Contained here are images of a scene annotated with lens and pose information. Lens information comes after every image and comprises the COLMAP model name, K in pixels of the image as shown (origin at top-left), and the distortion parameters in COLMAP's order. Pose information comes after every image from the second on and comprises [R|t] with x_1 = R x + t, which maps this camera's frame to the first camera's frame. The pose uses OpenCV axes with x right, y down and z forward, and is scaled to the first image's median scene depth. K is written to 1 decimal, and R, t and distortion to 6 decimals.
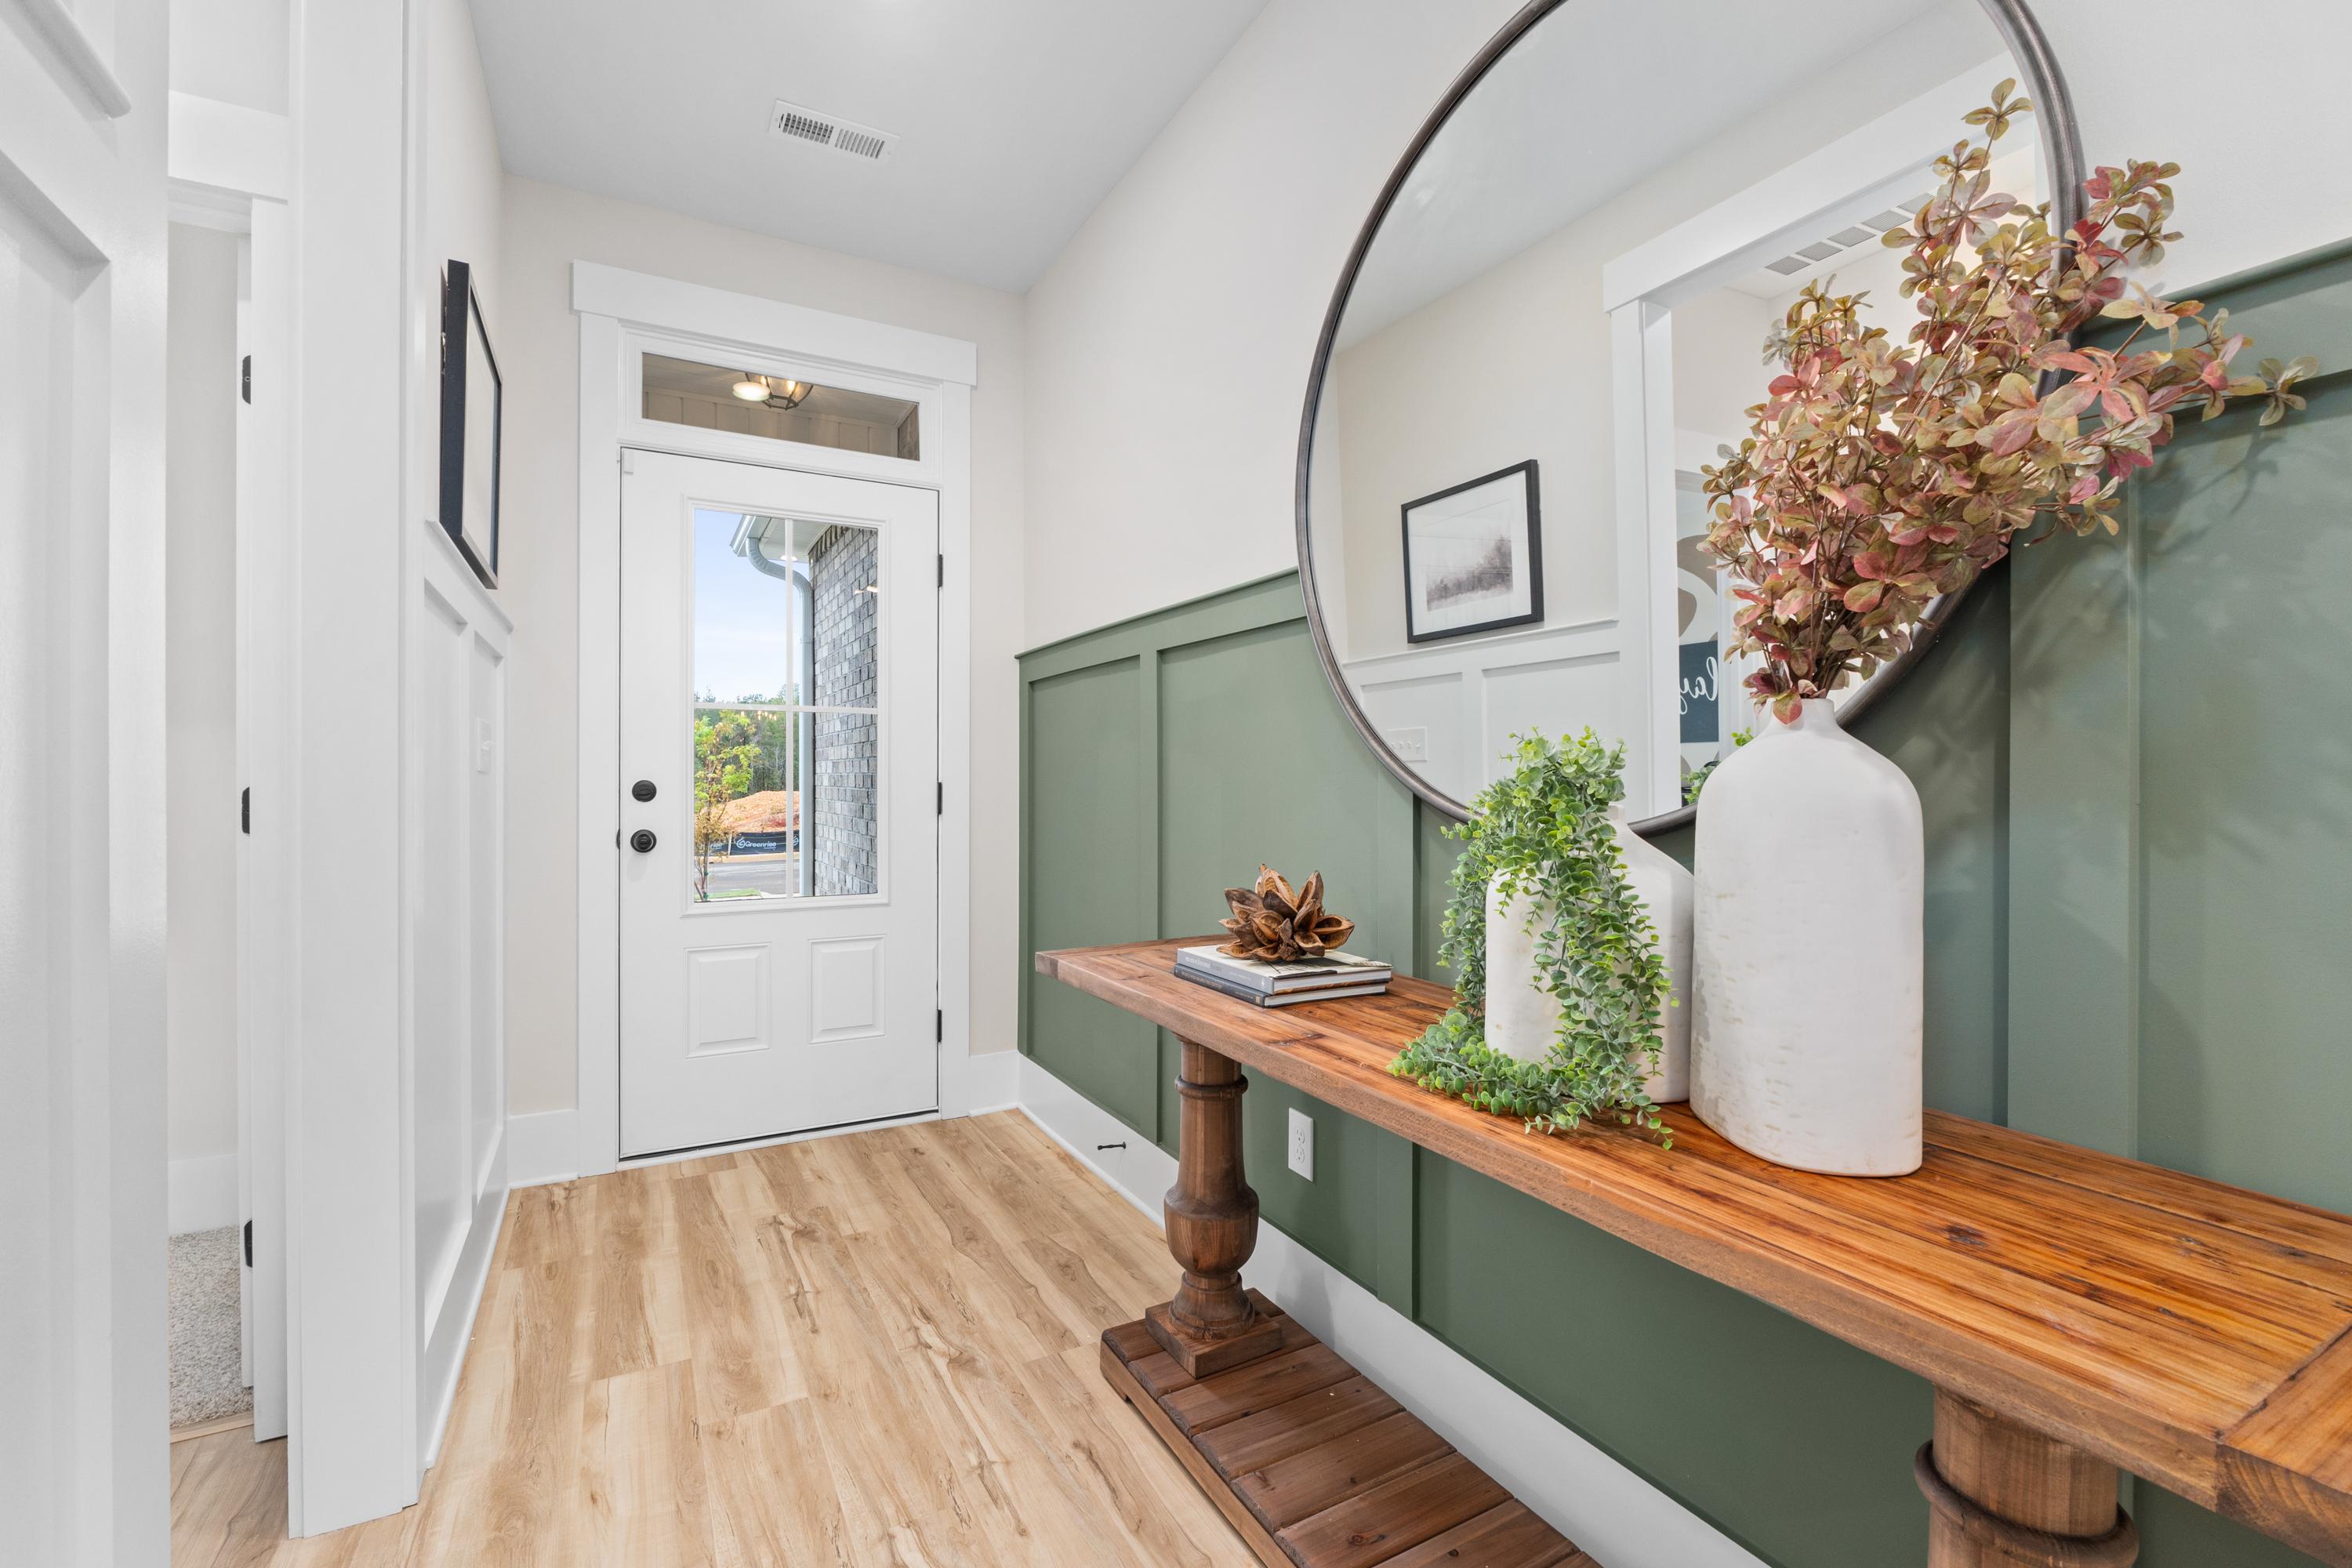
lens RADIAL K [[991.9, 0, 1172.9], [0, 991.9, 774.5], [0, 0, 1]] dist [-0.000865, 0.000016]
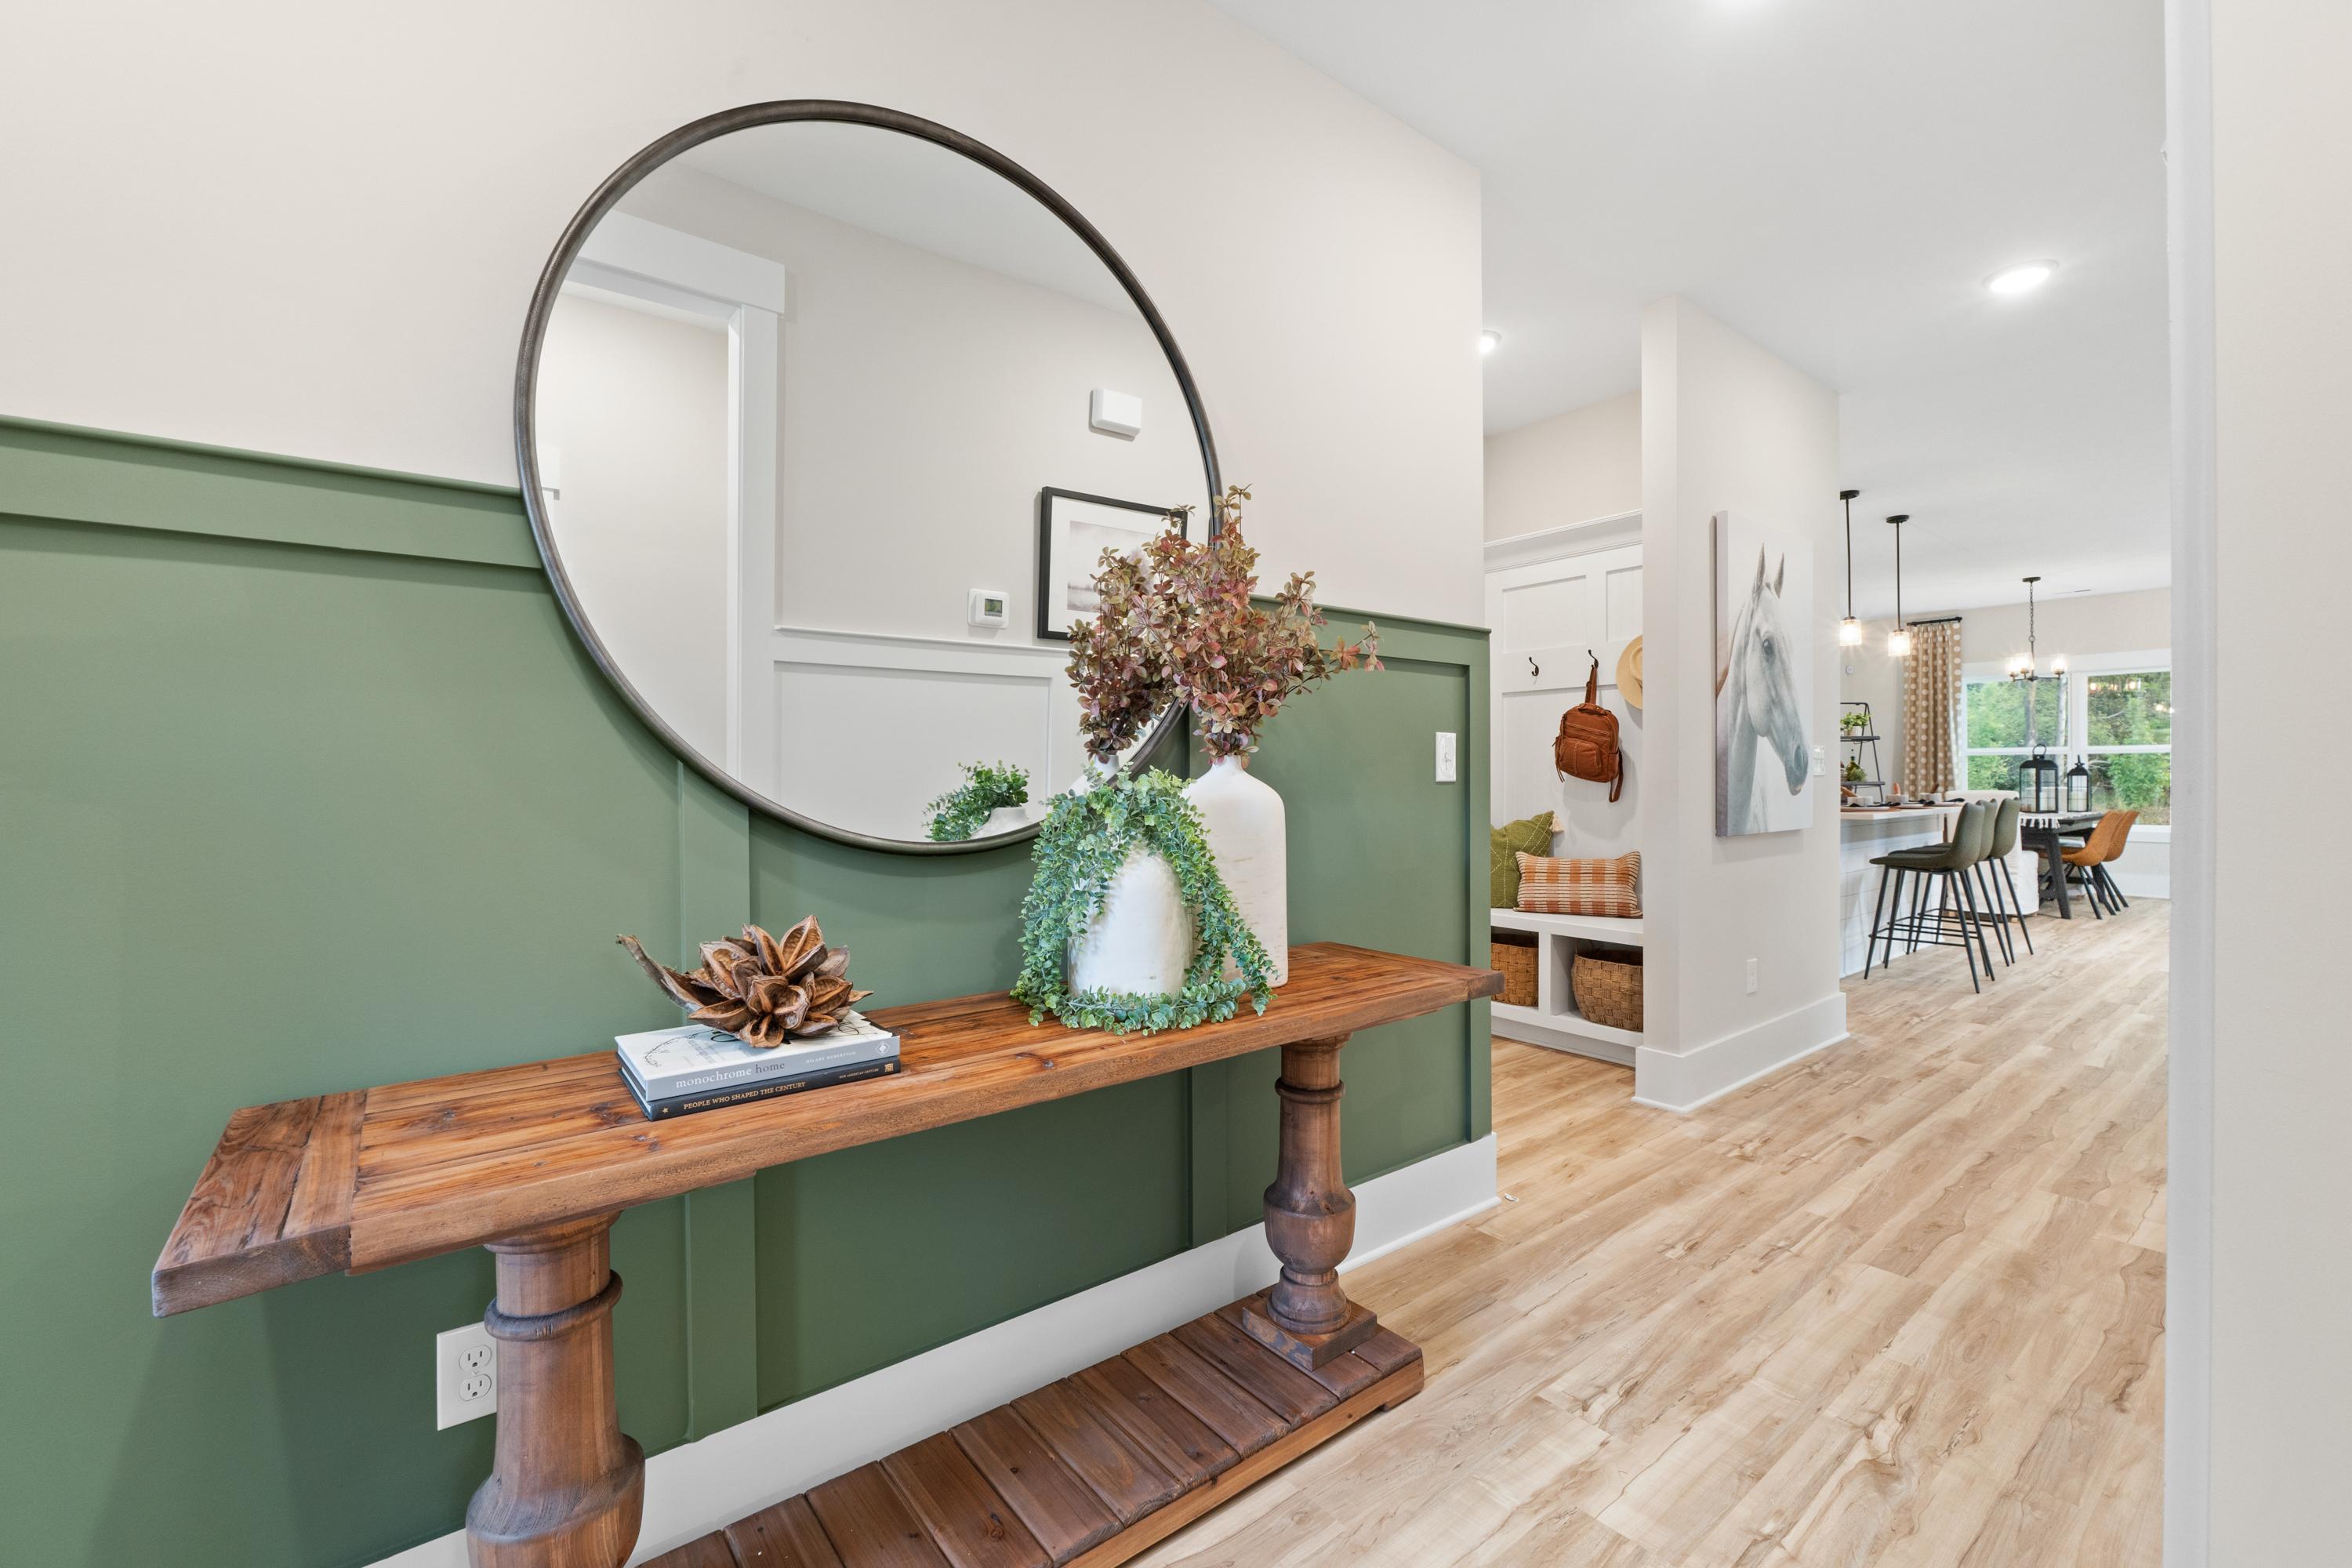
lens RADIAL K [[991.9, 0, 1172.9], [0, 991.9, 774.5], [0, 0, 1]] dist [-0.000865, 0.000016]
pose [[-0.156561, -0.003911, 0.987661, -0.920098], [0.000081, 0.999992, 0.003973, -0.031895], [-0.987668, 0.000702, -0.156560, 1.038000]]
